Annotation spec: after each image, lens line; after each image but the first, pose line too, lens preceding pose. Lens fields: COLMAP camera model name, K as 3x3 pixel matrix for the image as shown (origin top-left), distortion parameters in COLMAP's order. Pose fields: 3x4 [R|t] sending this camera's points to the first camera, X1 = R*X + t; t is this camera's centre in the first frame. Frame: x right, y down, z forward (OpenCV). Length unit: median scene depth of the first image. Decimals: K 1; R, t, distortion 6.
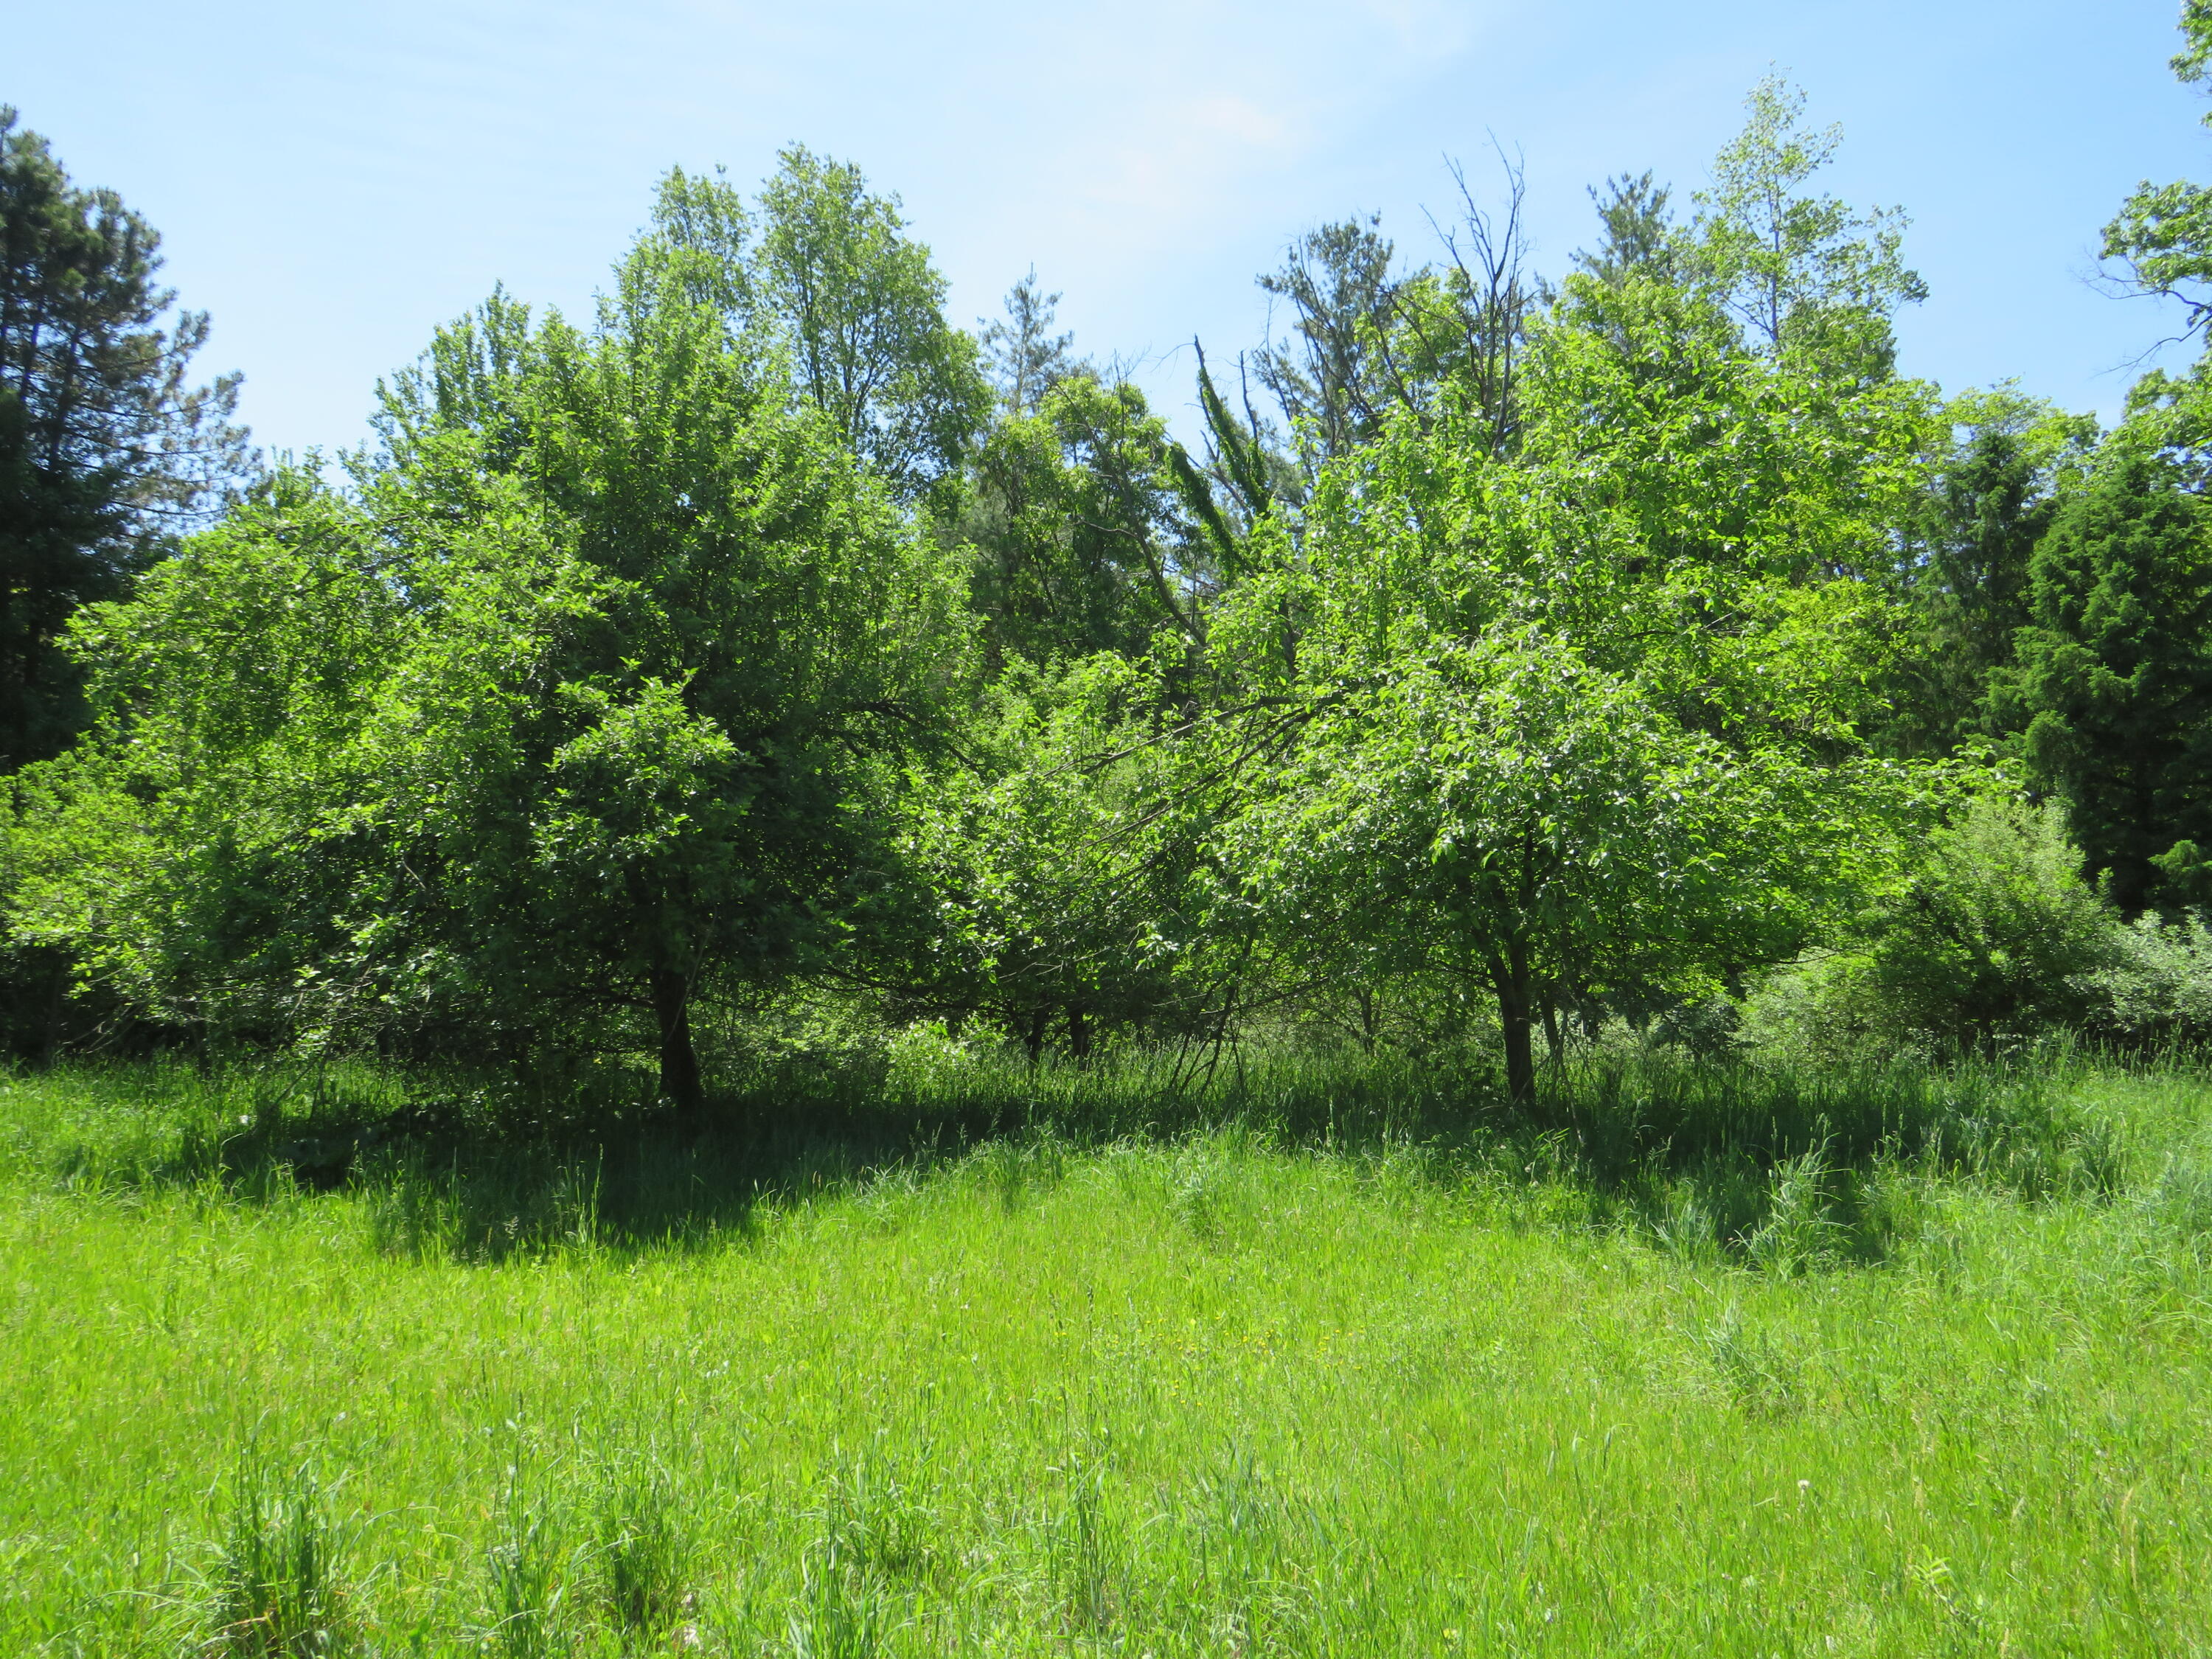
lens RADIAL K [[1826.9, 0, 1104.3], [0, 1826.9, 828.6], [0, 0, 1]] dist [-0.008179, -0.008145]
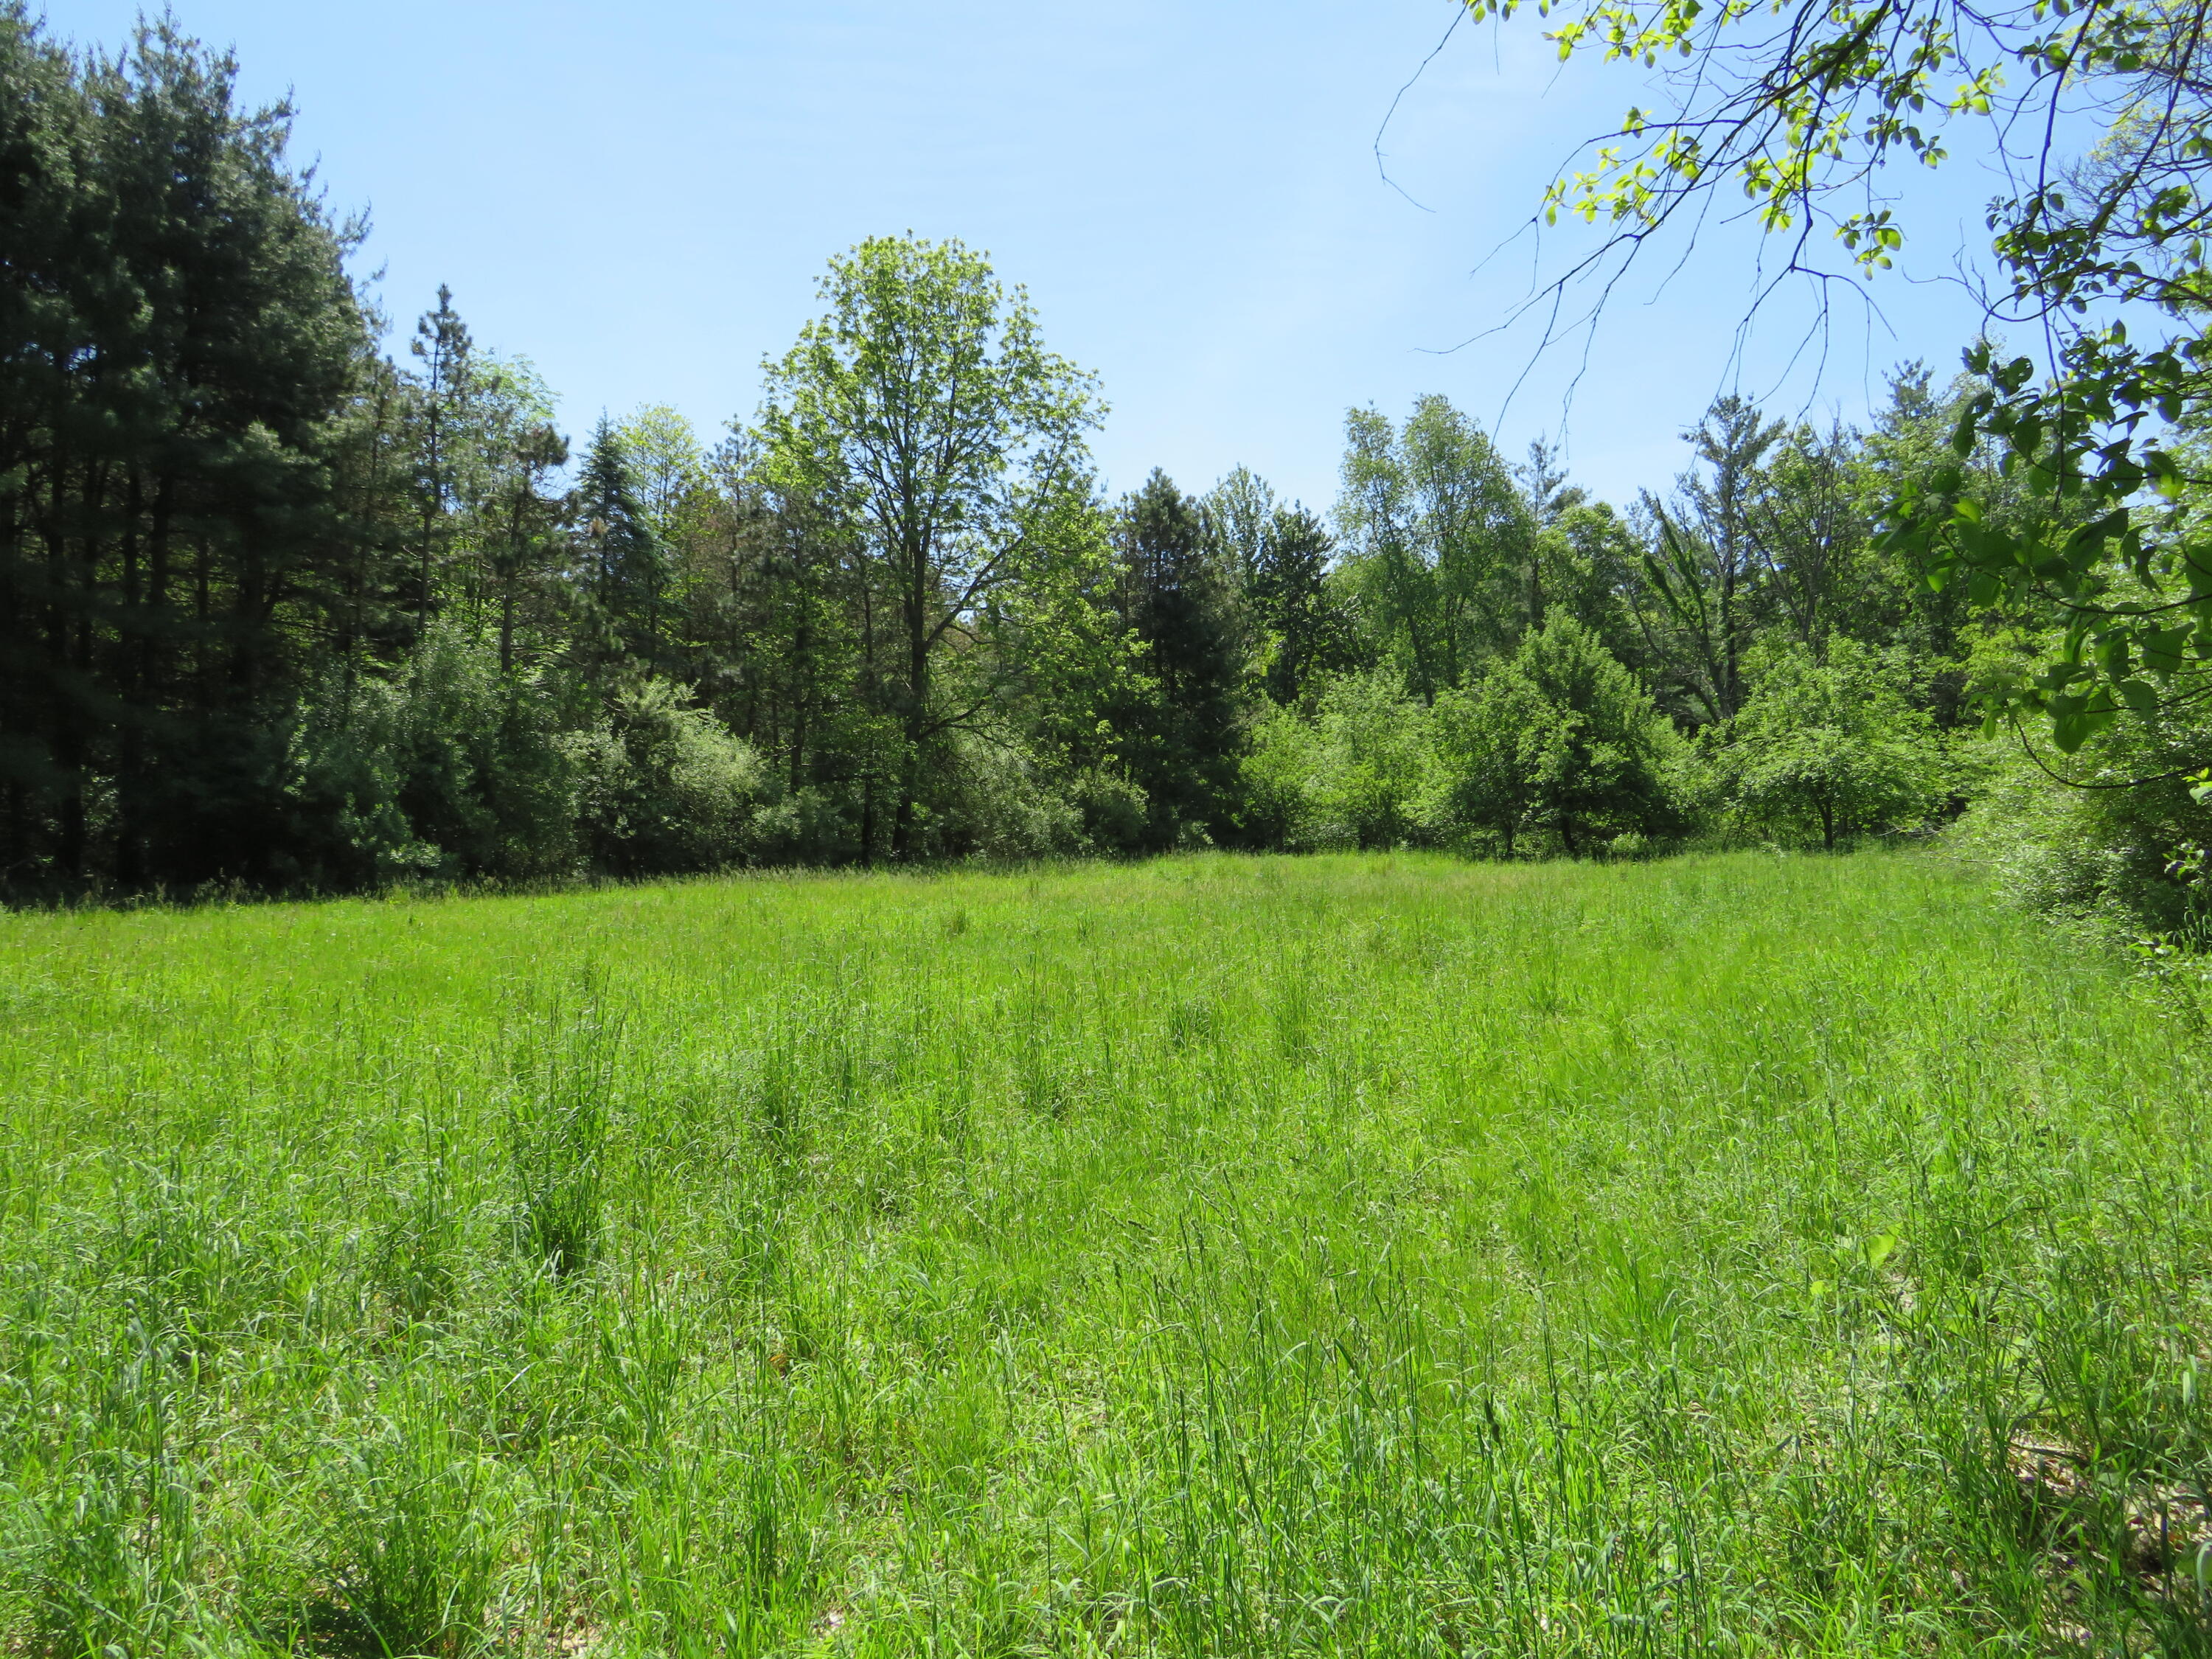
lens RADIAL K [[1657.2, 0, 1108.6], [0, 1657.2, 830.6], [0, 0, 1]] dist [0.000887, 0.002383]
pose [[0.979928, -0.014200, -0.198844, -0.143484], [0.026577, 0.997862, 0.059712, -0.032362], [0.197571, -0.063798, 0.978210, -0.694120]]
